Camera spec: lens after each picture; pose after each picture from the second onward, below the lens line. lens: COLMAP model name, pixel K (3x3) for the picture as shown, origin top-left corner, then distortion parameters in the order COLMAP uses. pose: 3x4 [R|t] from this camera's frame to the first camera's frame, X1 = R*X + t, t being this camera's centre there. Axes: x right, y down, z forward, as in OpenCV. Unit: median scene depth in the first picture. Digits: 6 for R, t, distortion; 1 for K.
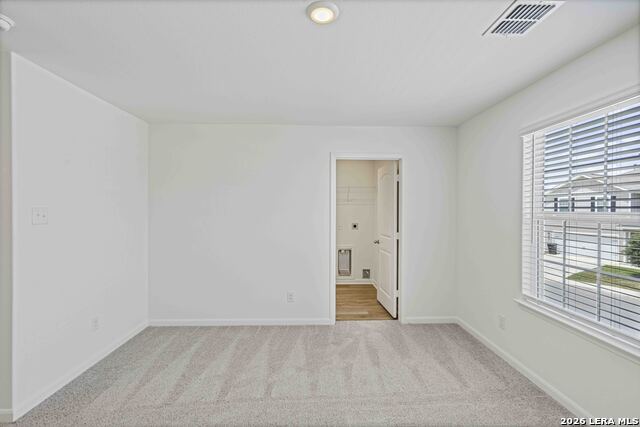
lens RADIAL K [[291.9, 0, 321.9], [0, 291.9, 213.2], [0, 0, 1]] dist [-0.001502, 0.000086]
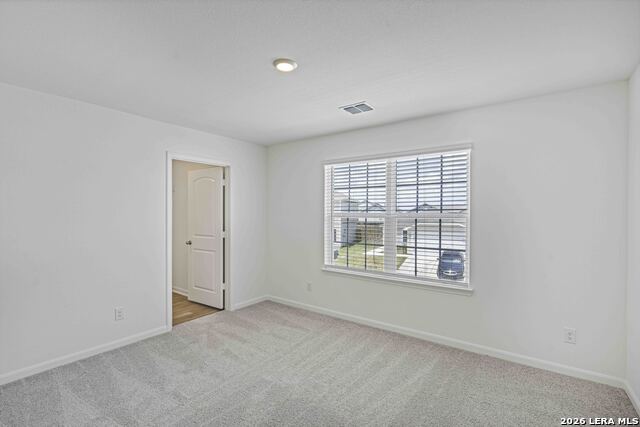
lens RADIAL K [[291.9, 0, 321.9], [0, 291.9, 213.2], [0, 0, 1]] dist [-0.001502, 0.000086]
pose [[0.622196, -0.003297, 0.782855, -0.458093], [0.006797, 0.999976, -0.001191, 0.000148], [-0.782832, 0.006062, 0.622203, 0.014166]]
